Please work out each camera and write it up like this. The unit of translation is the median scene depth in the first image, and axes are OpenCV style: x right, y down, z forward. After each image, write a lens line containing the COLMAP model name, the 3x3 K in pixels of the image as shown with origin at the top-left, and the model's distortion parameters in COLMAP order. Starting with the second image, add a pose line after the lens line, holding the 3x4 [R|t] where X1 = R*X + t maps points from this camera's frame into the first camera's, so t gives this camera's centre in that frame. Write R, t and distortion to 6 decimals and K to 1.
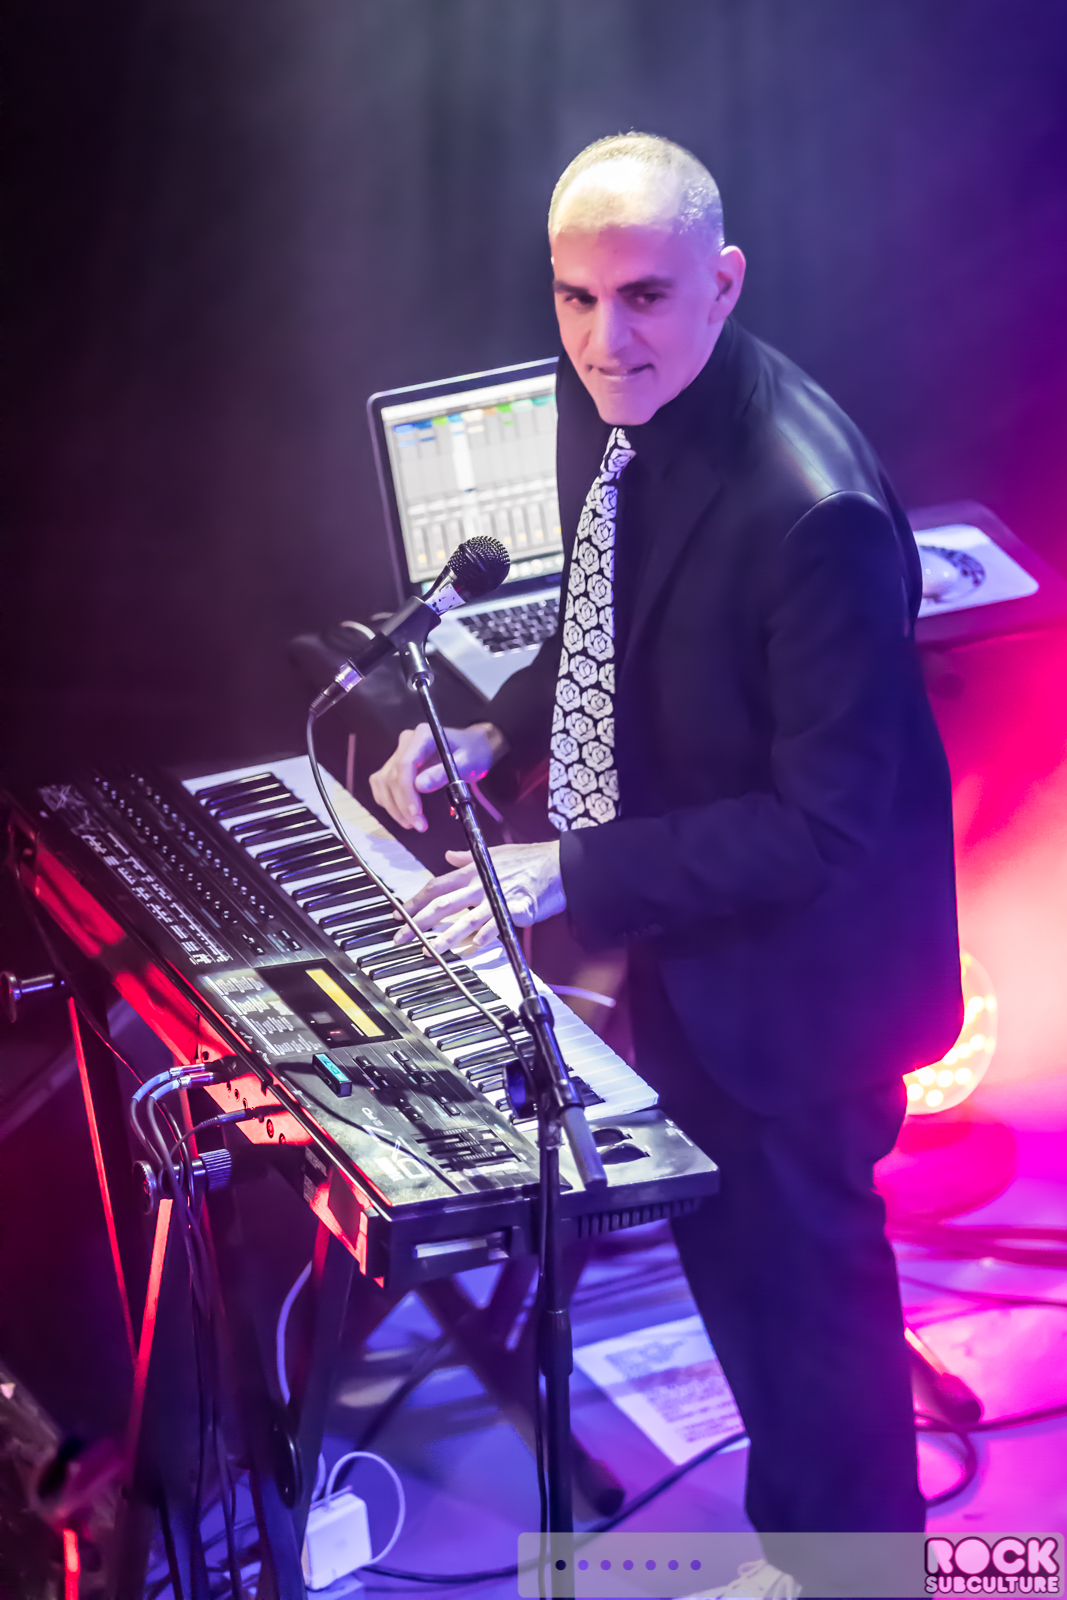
lens RADIAL K [[5730.6, 0, 530.8], [0, 5730.6, 801.7], [0, 0, 1]] dist [0.025470, 0.000000]
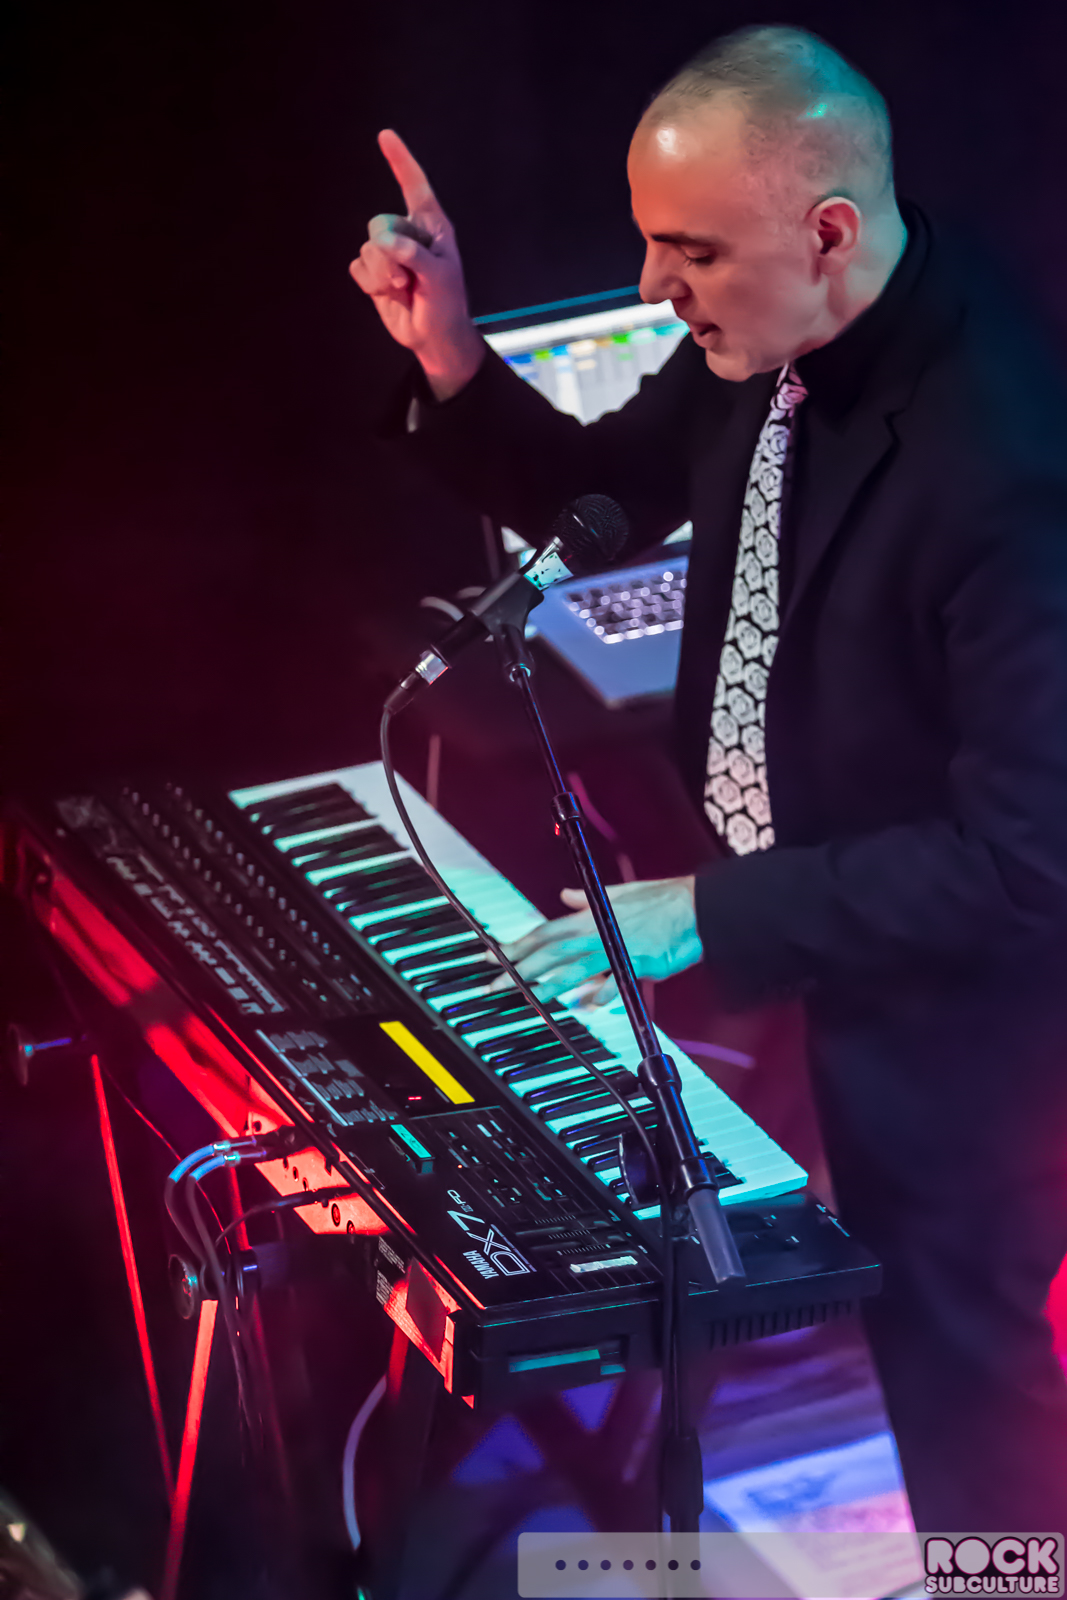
lens RADIAL K [[6264.1, 0, 535.5], [0, 6264.1, 799.0], [0, 0, 1]] dist [-0.043517, 0.000000]
pose [[0.999962, -0.000050, -0.008698, -0.009005], [0.000042, 1.000000, -0.000928, -0.001854], [0.008698, 0.000928, 0.999962, 0.101313]]
